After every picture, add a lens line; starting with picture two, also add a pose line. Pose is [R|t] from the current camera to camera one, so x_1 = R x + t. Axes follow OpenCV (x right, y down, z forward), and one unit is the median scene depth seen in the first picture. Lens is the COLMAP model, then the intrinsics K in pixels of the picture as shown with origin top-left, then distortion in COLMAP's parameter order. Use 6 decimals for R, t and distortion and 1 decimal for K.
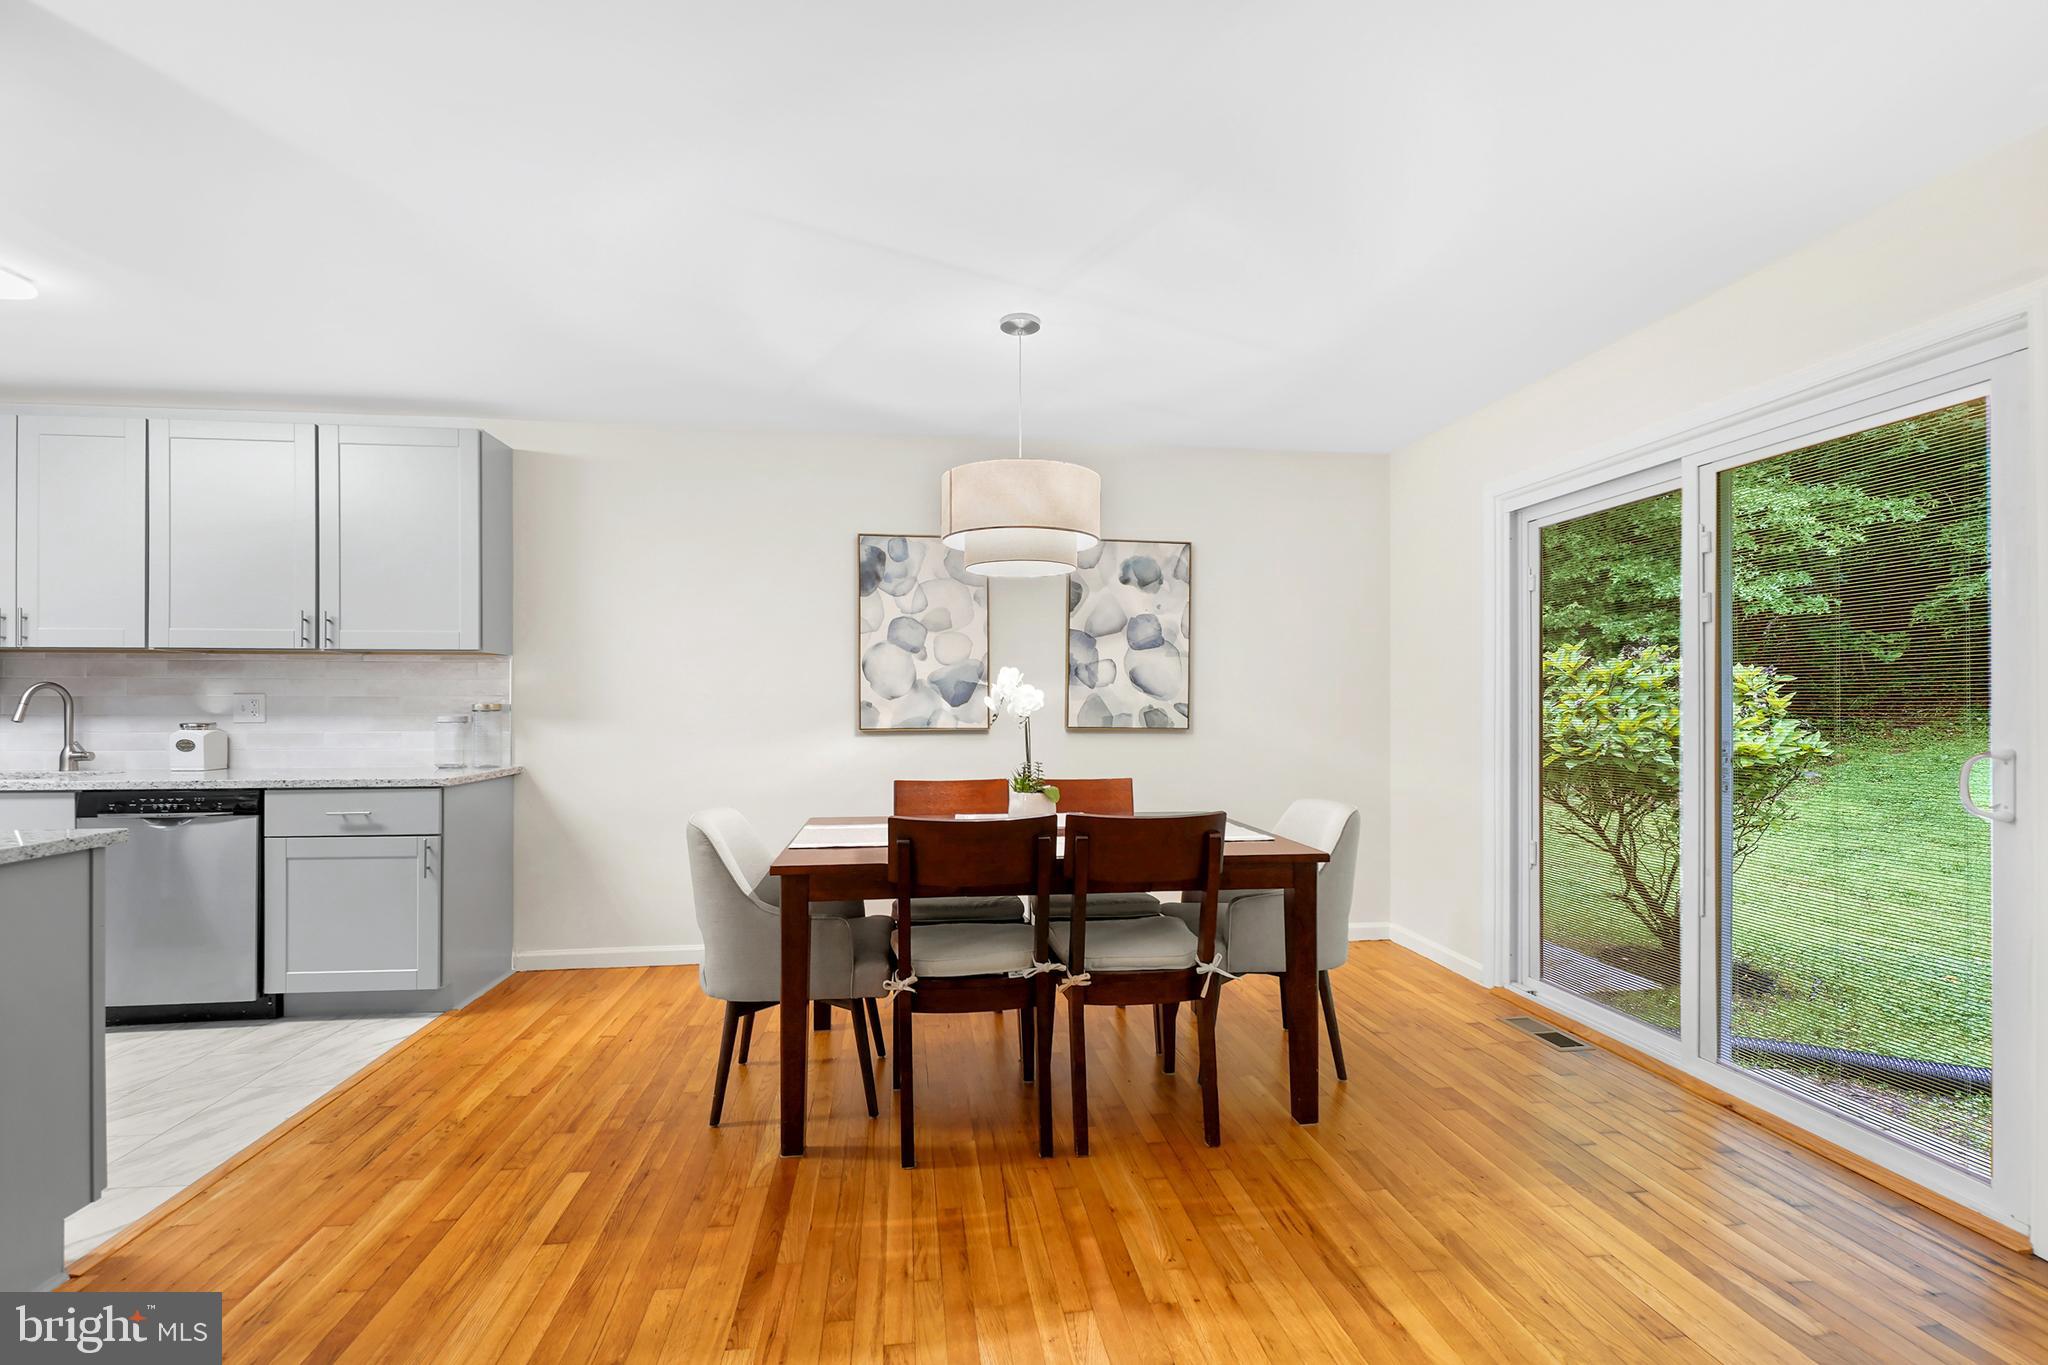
lens RADIAL K [[911.3, 0, 1026.6], [0, 911.3, 703.3], [0, 0, 1]] dist [-0.002897, -0.001347]
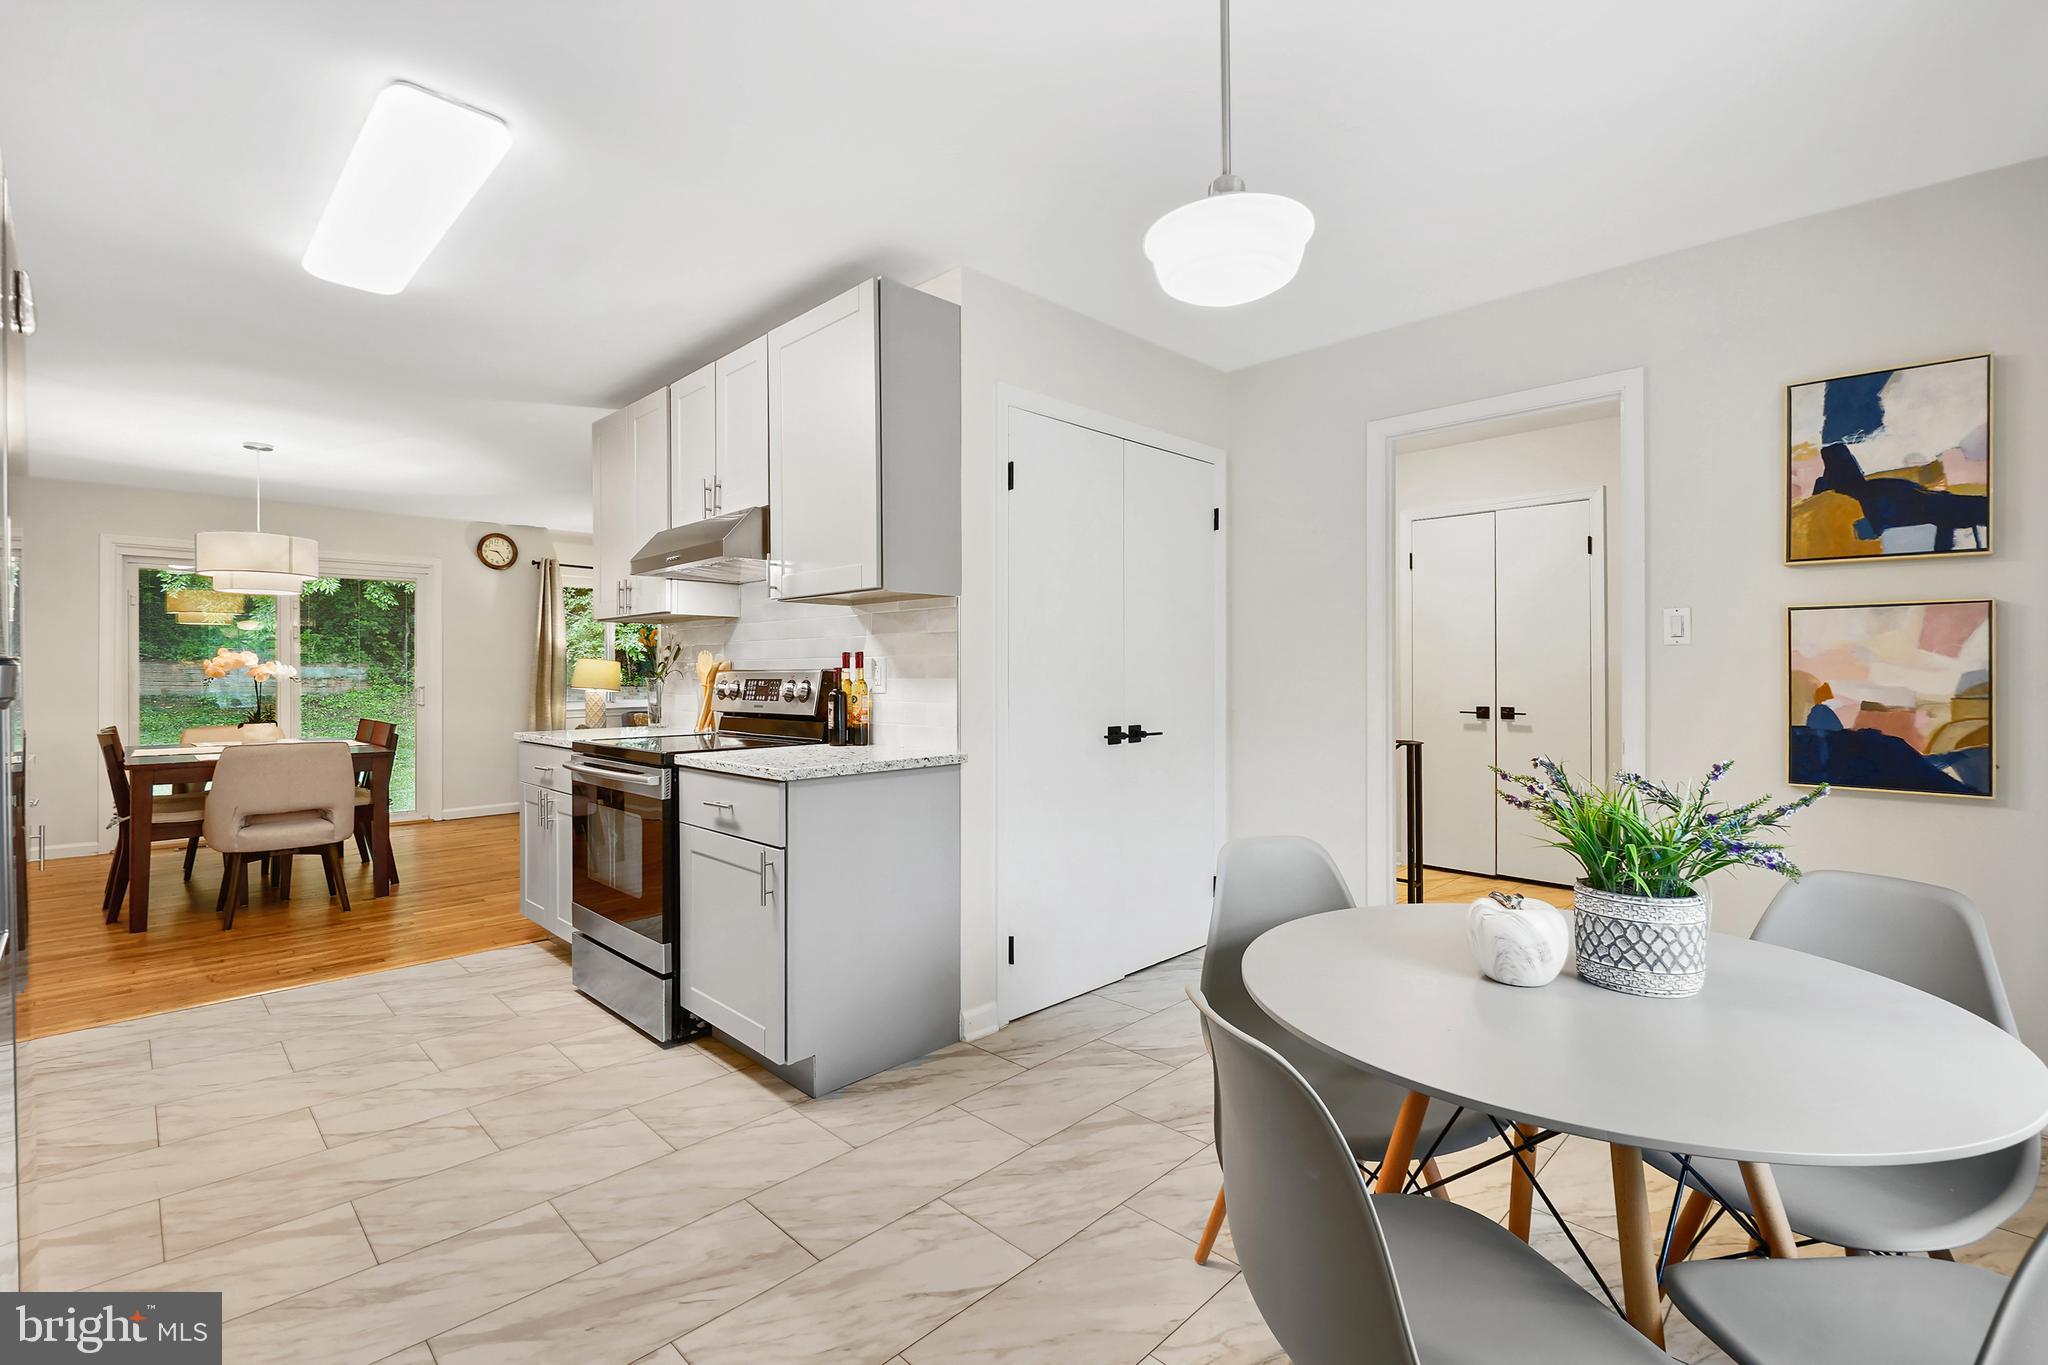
lens RADIAL K [[909.6, 0, 1014.8], [0, 909.6, 661.5], [0, 0, 1]] dist [-0.000011, -0.000466]
pose [[-0.601571, 0.011740, 0.798733, -1.670514], [0.003249, 0.999920, -0.012250, 0.005769], [-0.798812, -0.004774, -0.601561, 0.681747]]
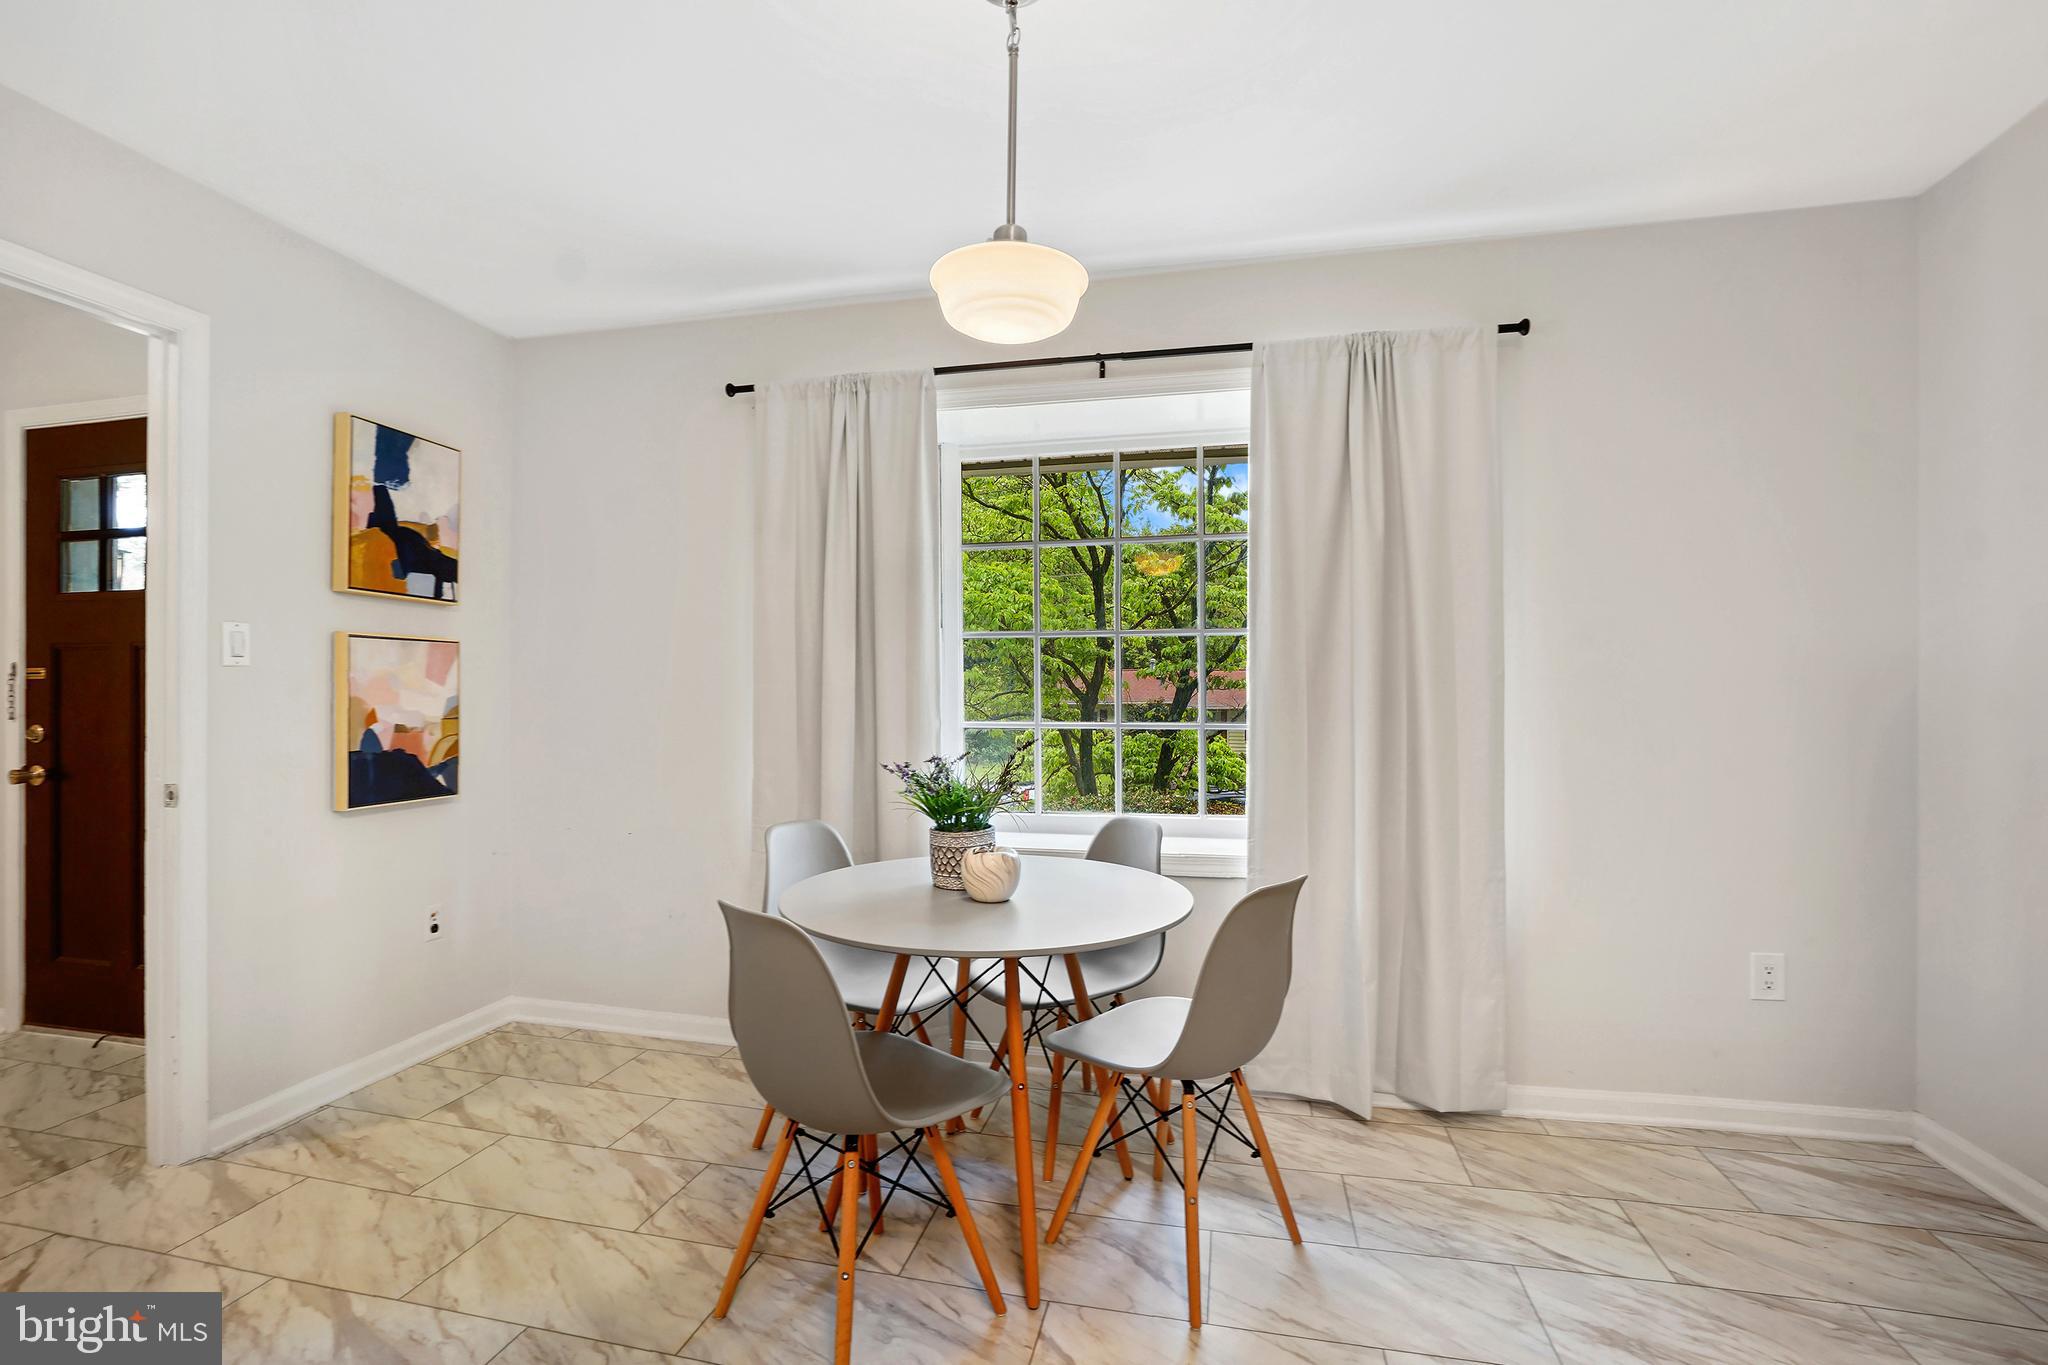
lens RADIAL K [[929.9, 0, 1008.6], [0, 929.9, 695.8], [0, 0, 1]] dist [-0.001497, -0.000242]
pose [[-0.360947, 0.003668, -0.932579, -1.025996], [0.003723, 0.999990, 0.002492, 0.005644], [0.932579, -0.002572, -0.360957, 0.529885]]
